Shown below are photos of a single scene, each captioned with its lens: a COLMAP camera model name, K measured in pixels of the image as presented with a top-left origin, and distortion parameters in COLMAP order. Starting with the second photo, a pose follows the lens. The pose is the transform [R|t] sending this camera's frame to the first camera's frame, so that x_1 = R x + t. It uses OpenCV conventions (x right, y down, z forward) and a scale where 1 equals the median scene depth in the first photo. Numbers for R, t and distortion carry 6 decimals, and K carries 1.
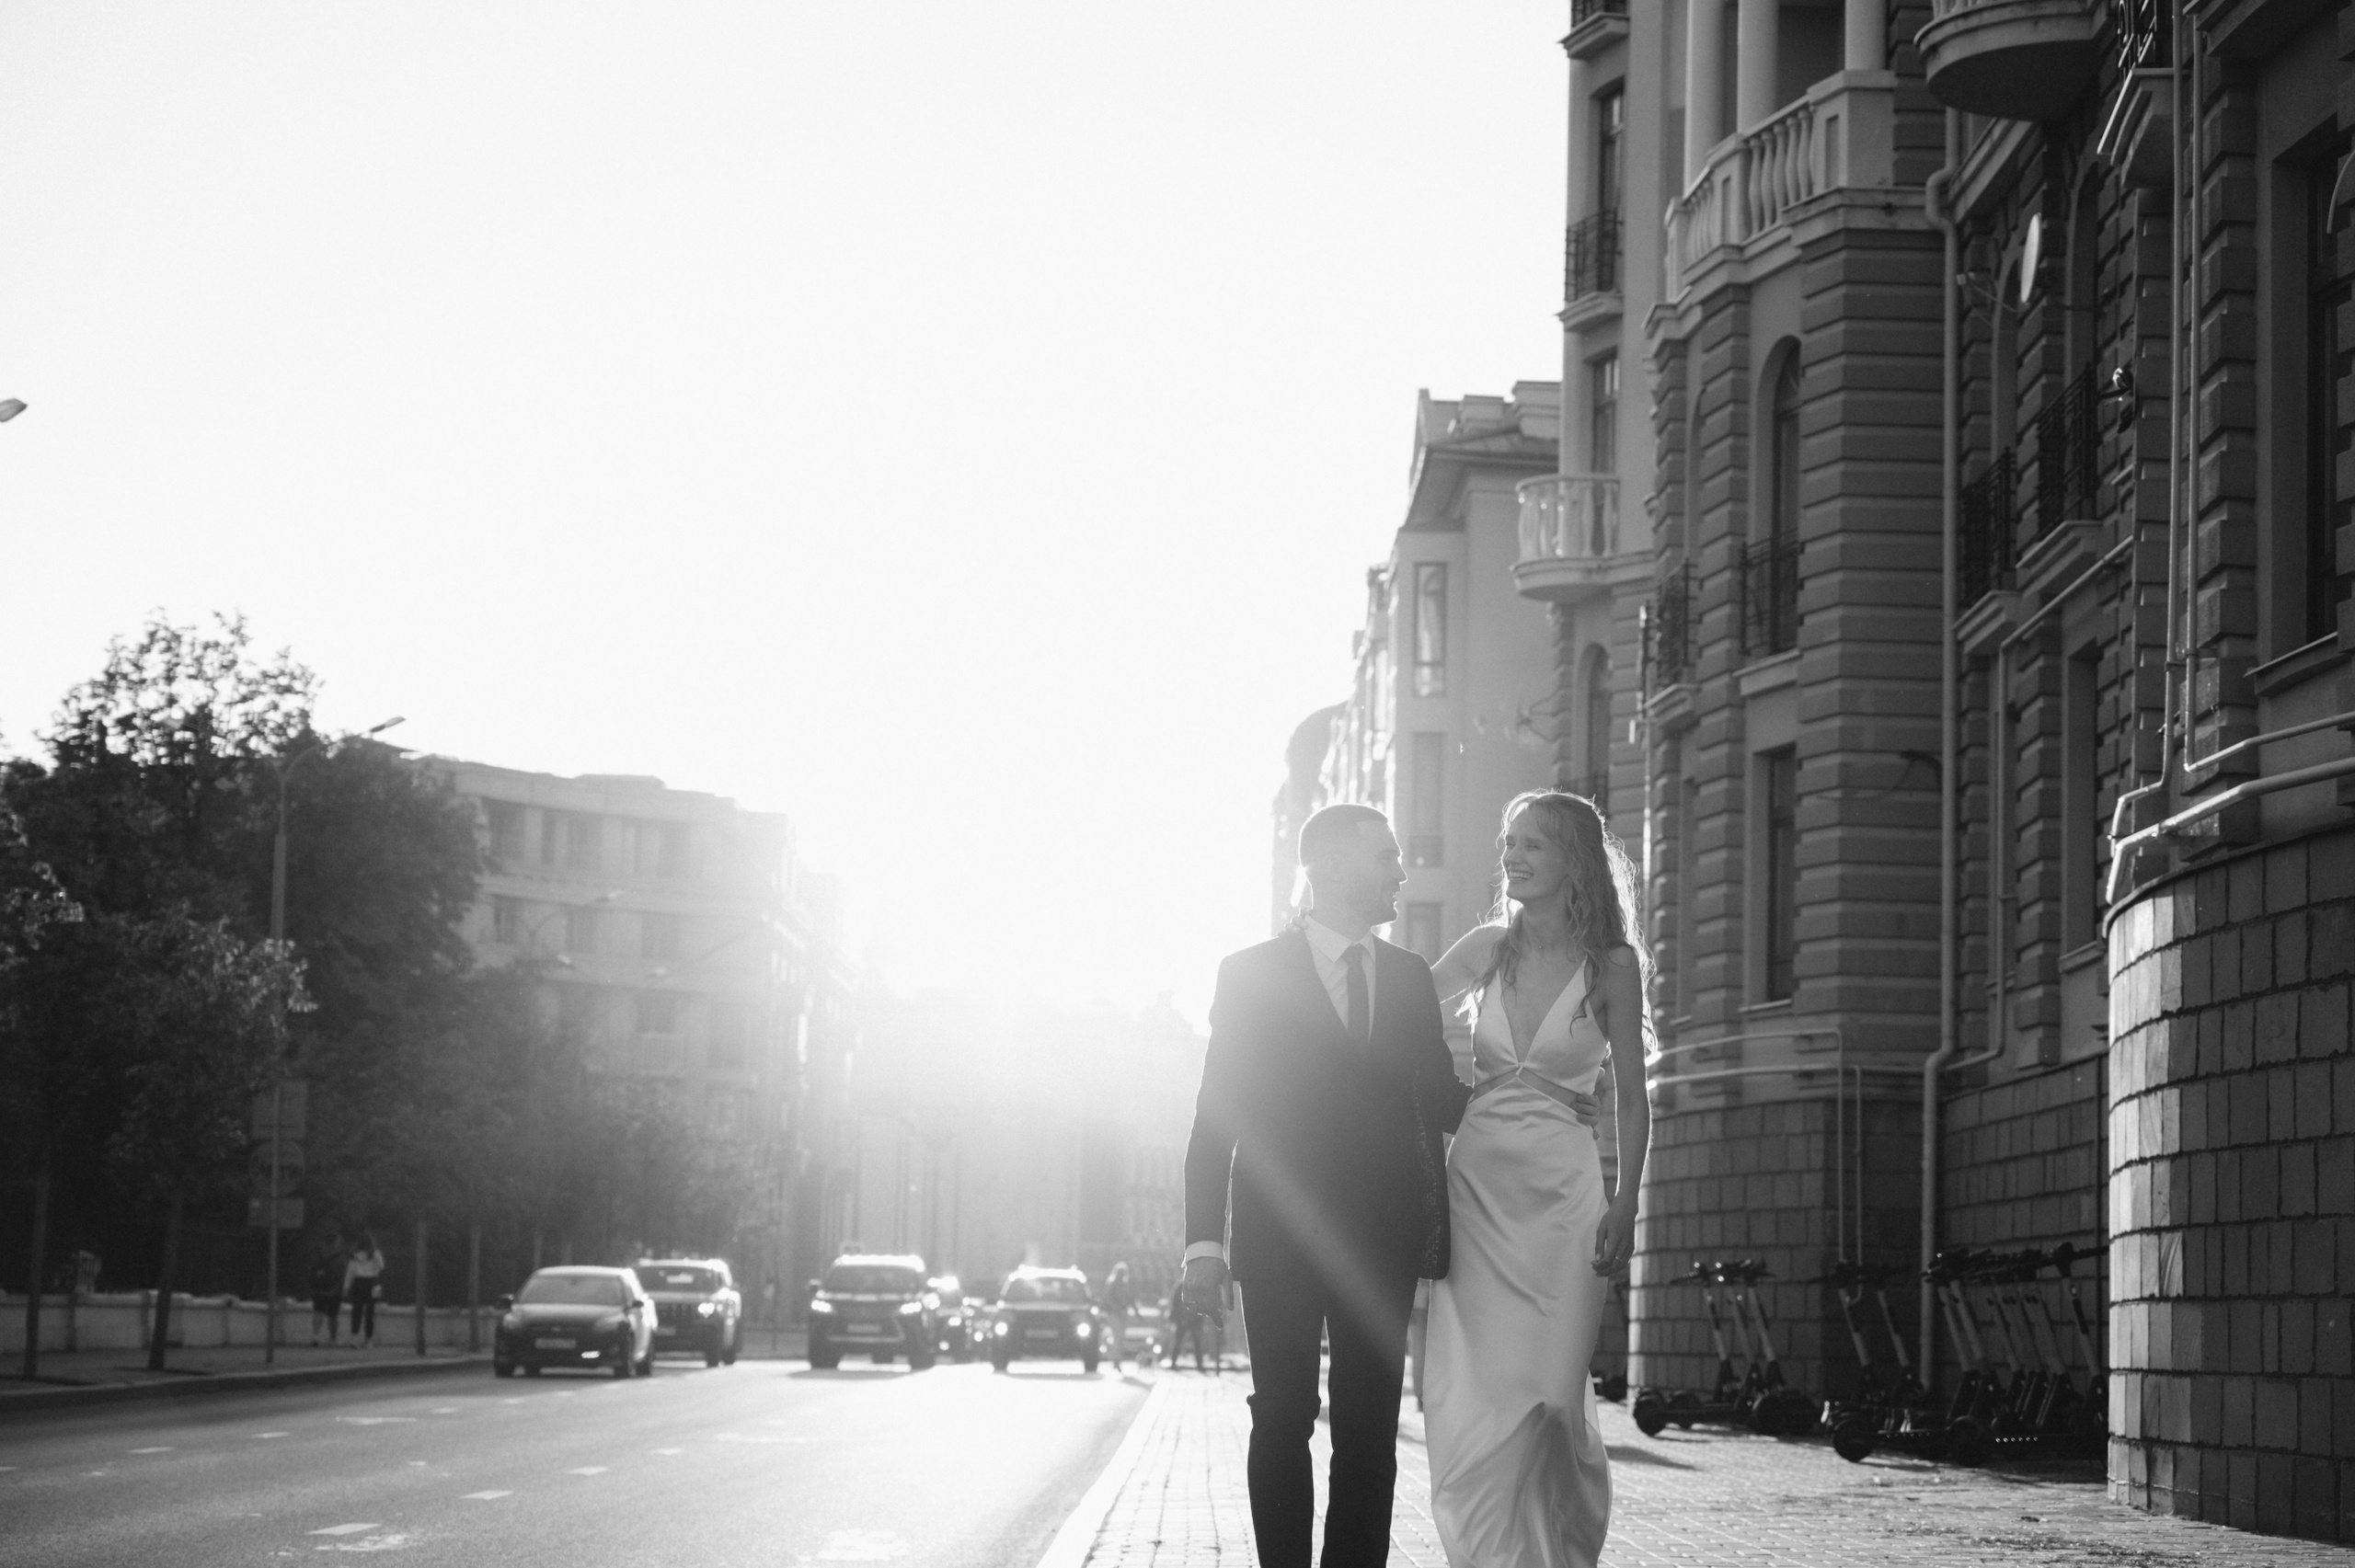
lens RADIAL K [[4436.1, 0, 1177.5], [0, 4436.1, 784.0], [0, 0, 1]] dist [0.035062, -0.051923]
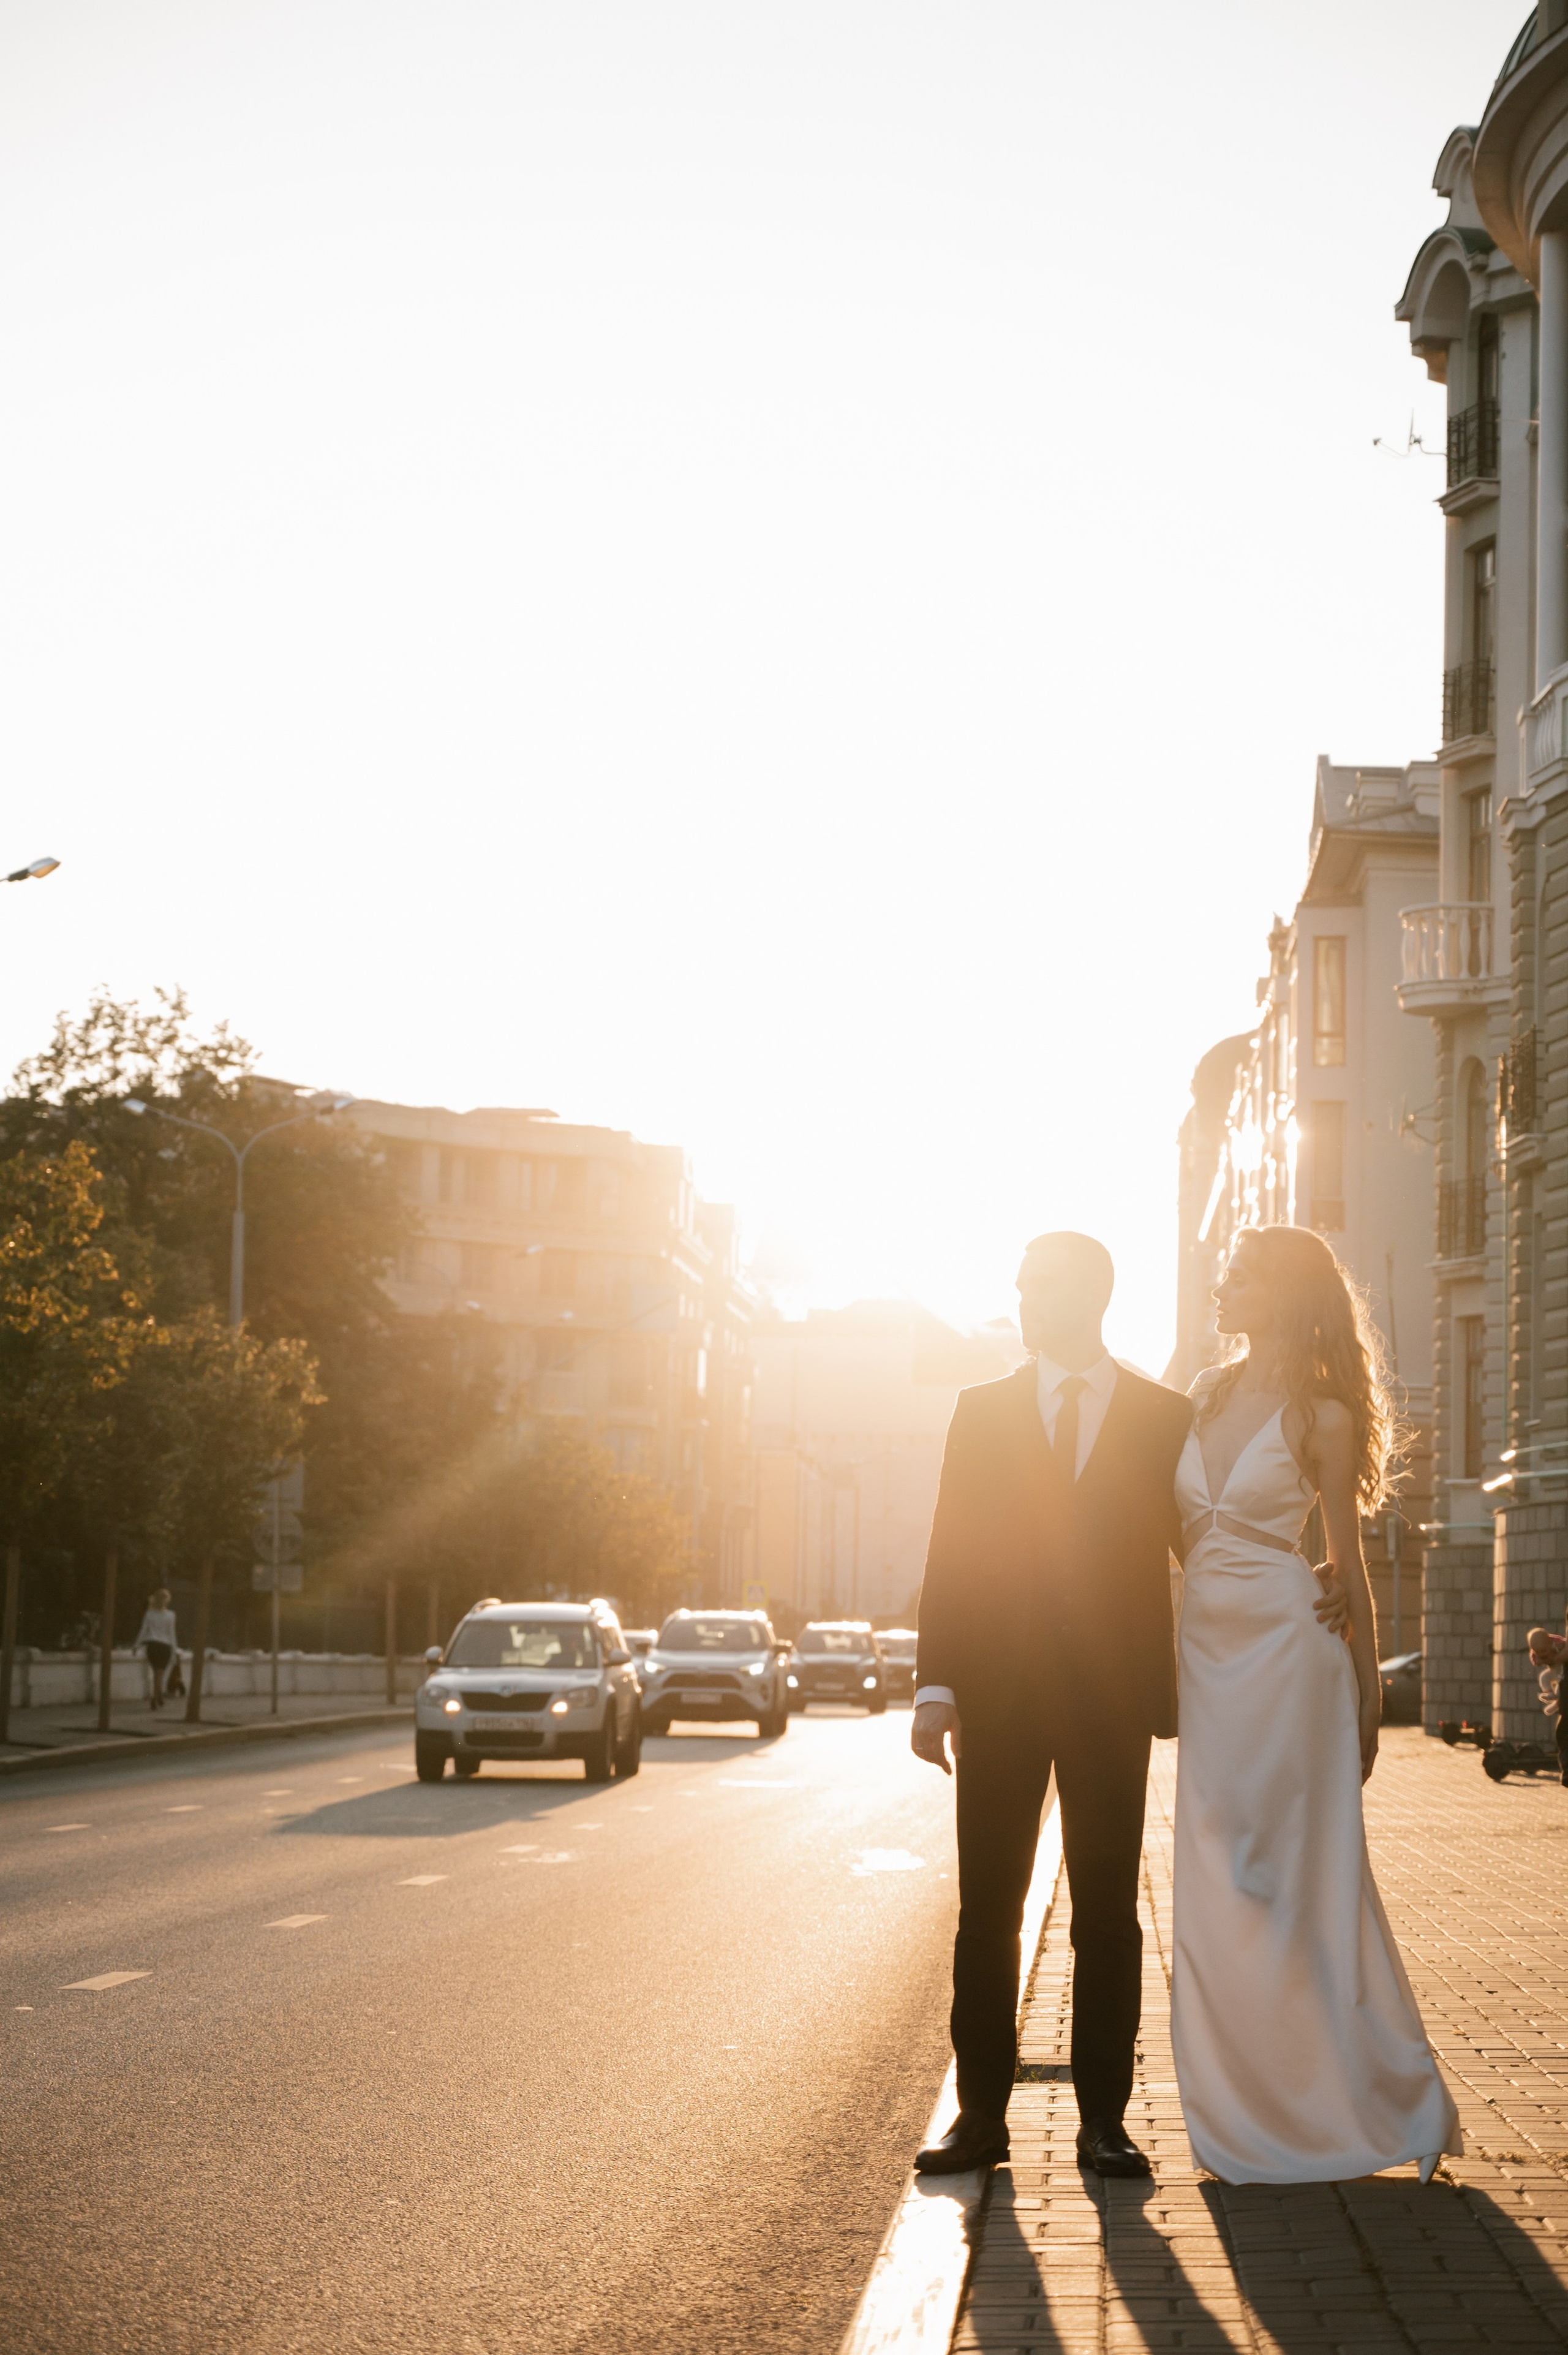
lens RADIAL K [[4748.4, 0, 788.8], [0, 4748.4, 1139.4], [0, 0, 1]] dist [0.026485, 0.102535]
pose [[0.998122, -0.009459, -0.060530, -0.004793], [0.010207, 0.999875, 0.012070, -0.037443], [0.060408, -0.012665, 0.998093, -0.248702]]
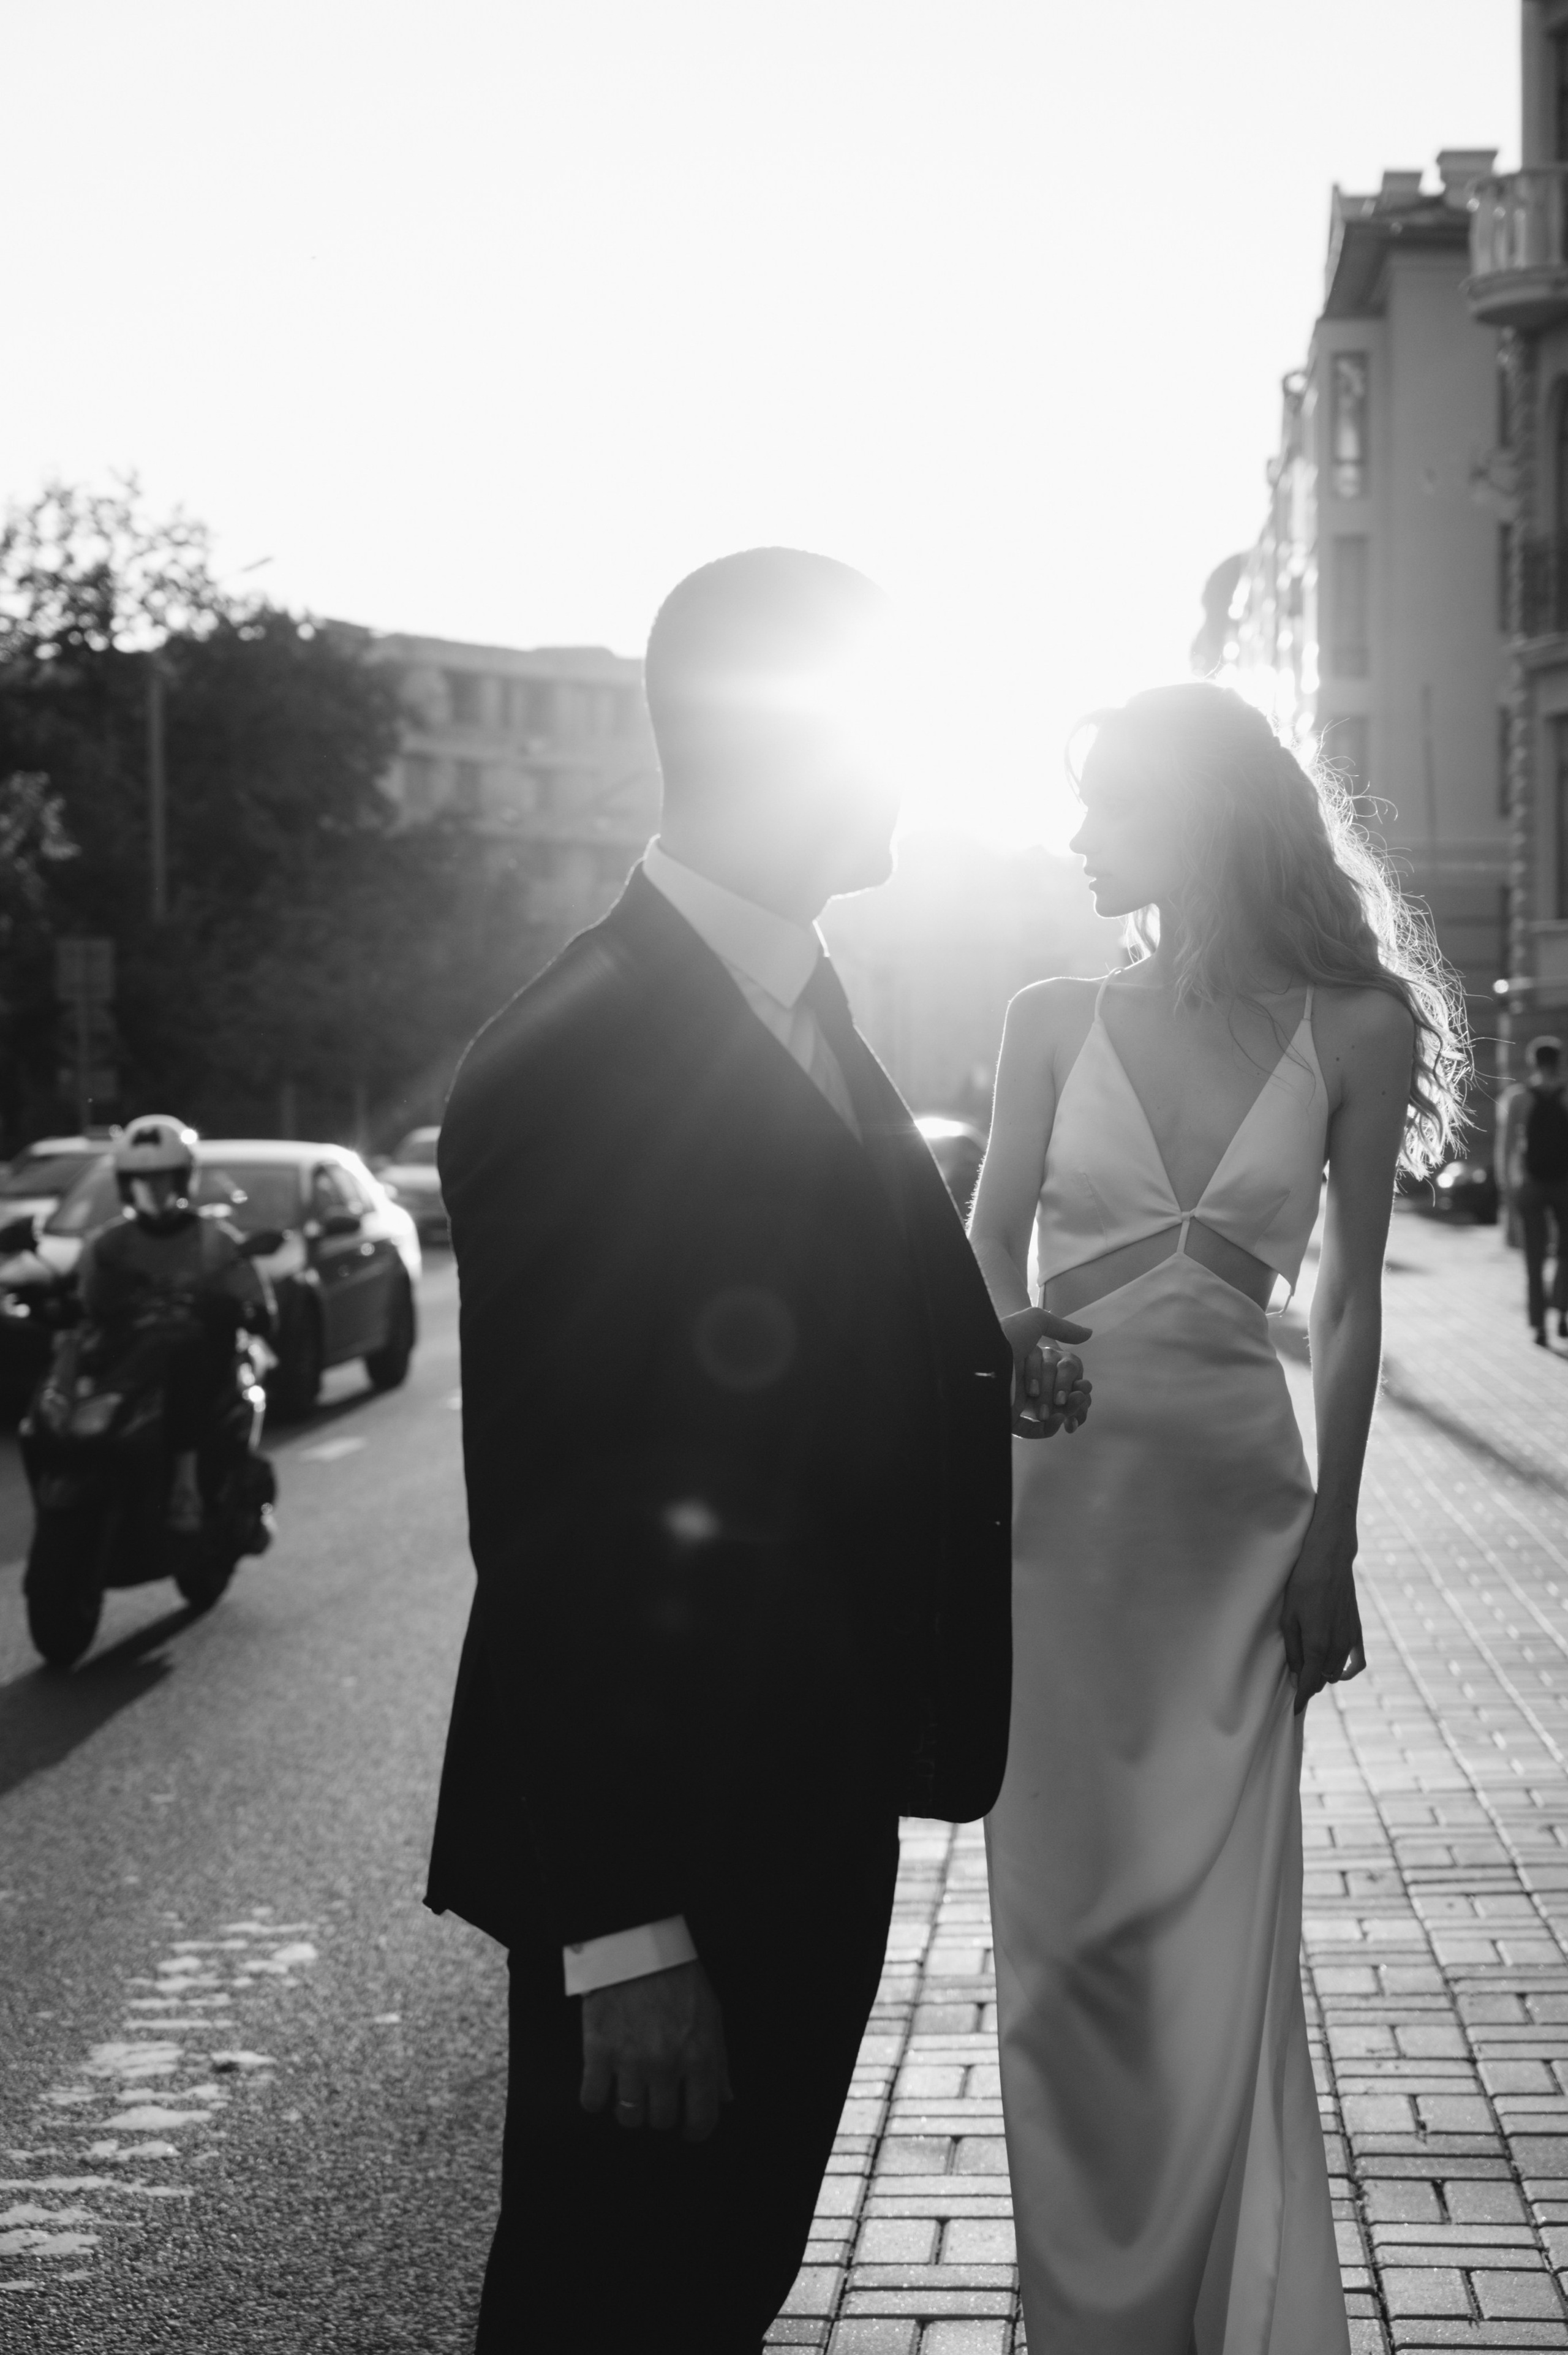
lens RADIAL K [[3895.9, 0, 837.8], [0, 3895.9, 1212.9], [0, 0, 1]] dist [-0.030877, 0.130179]
pose [[0.997104, -0.024793, -0.071894, 0.007684], [0.034698, 0.989546, 0.139983, 0.024645], [0.067672, -0.142073, 0.987540, 0.330148]]
